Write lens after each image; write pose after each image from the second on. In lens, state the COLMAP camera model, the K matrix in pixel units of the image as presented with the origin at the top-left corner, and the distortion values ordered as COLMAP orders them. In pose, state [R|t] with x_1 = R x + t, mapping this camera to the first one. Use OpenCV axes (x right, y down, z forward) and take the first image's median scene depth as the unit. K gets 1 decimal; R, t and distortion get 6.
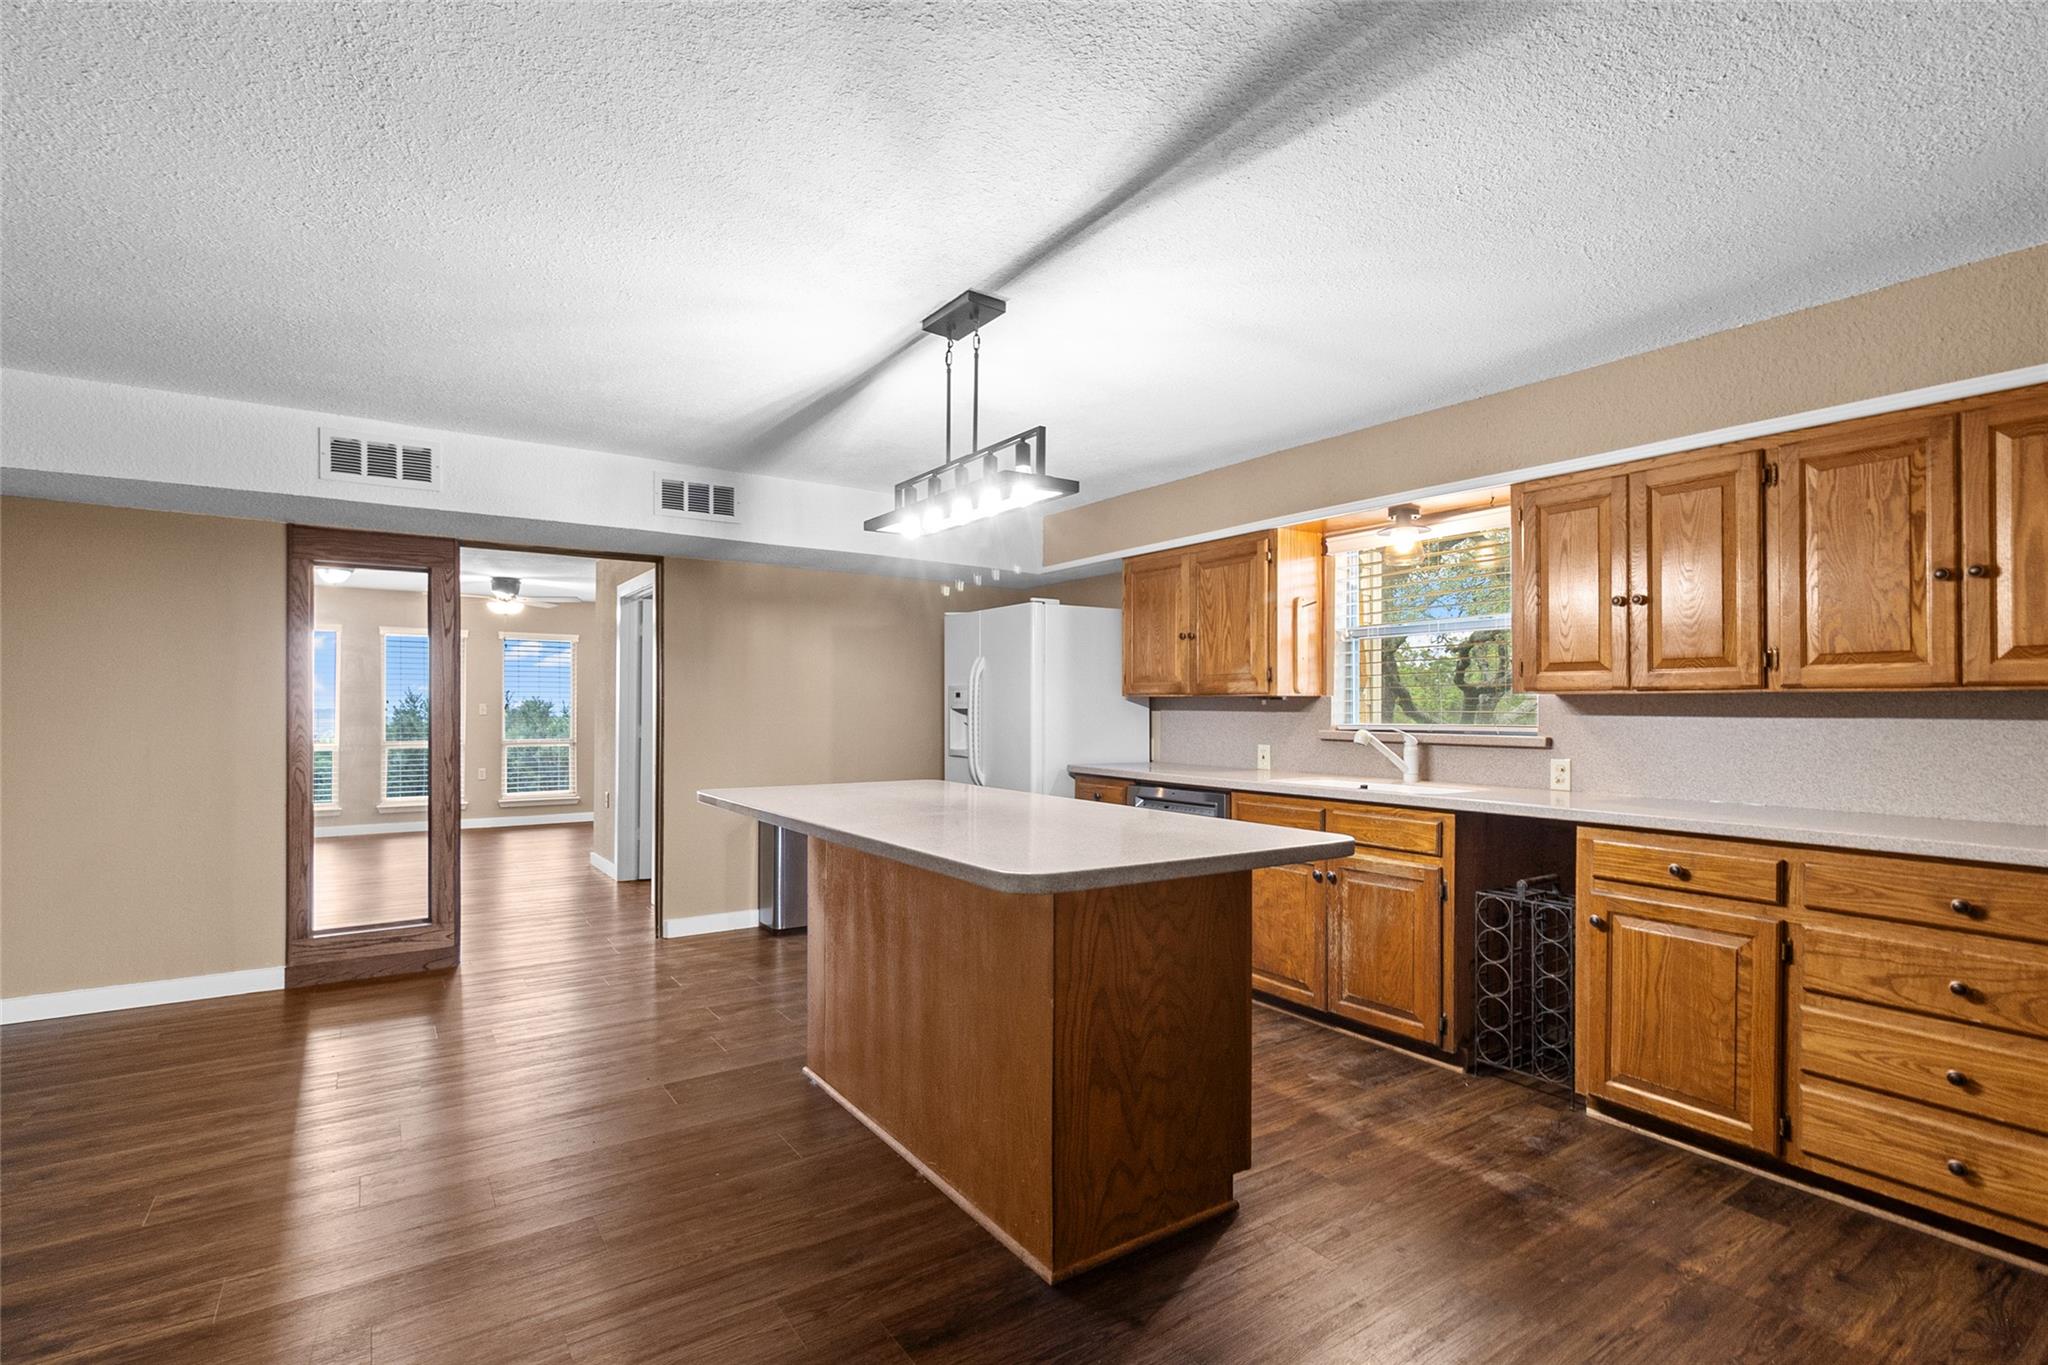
lens RADIAL K [[958.6, 0, 1007.3], [0, 958.6, 690.0], [0, 0, 1]] dist [-0.002021, -0.000279]
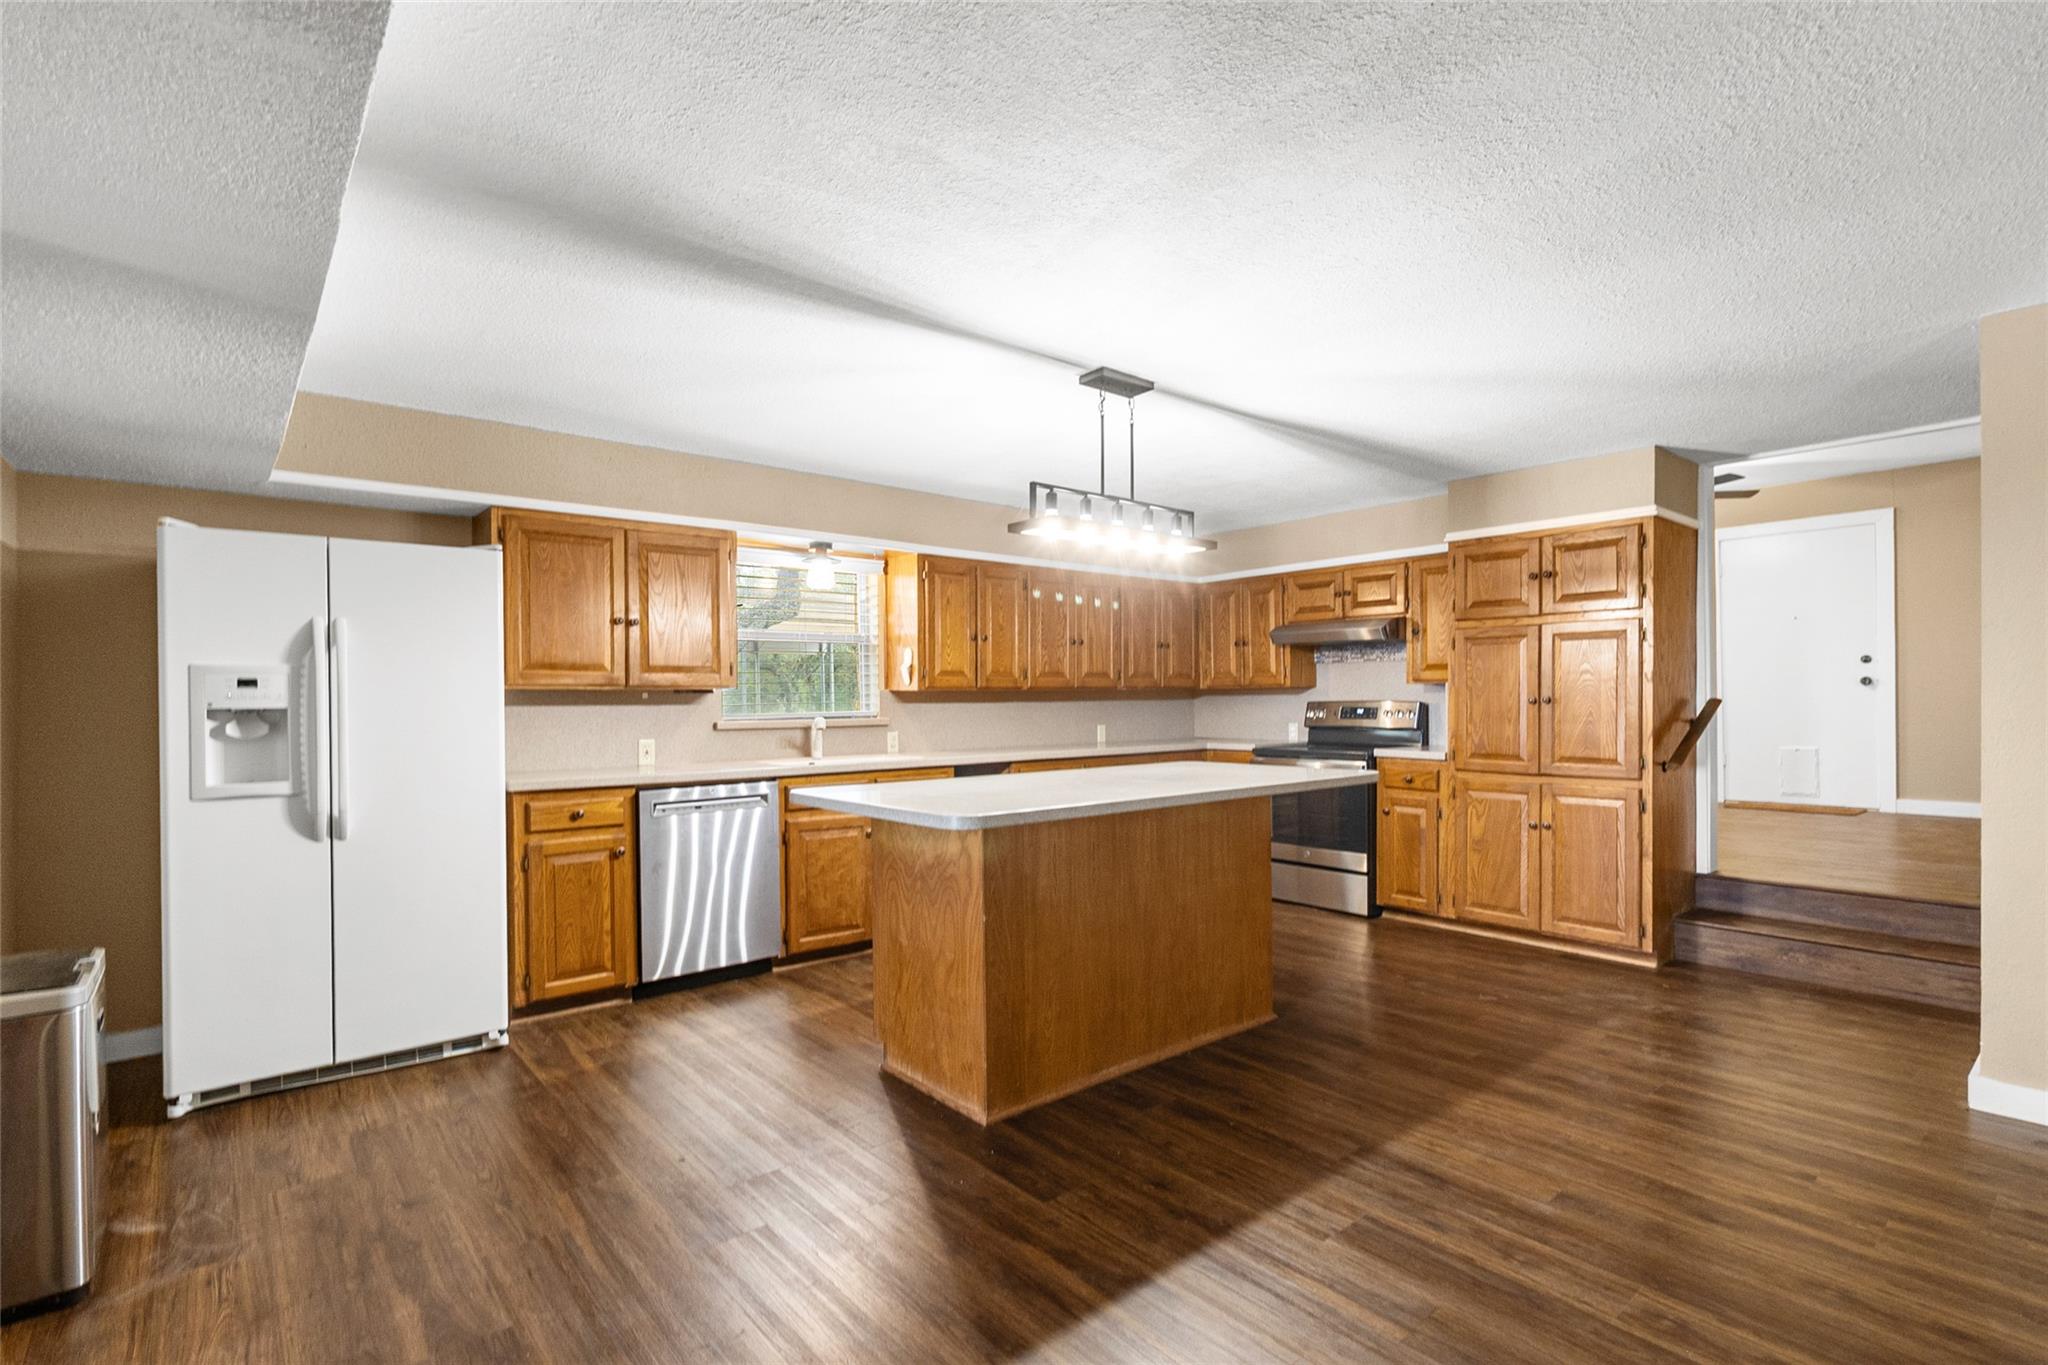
lens RADIAL K [[958.6, 0, 1007.3], [0, 958.6, 690.0], [0, 0, 1]] dist [-0.002021, -0.000279]
pose [[-0.097702, 0.010547, 0.995160, -1.120378], [-0.006481, 0.999916, -0.011234, 0.022670], [-0.995195, -0.007547, -0.097626, 1.114851]]
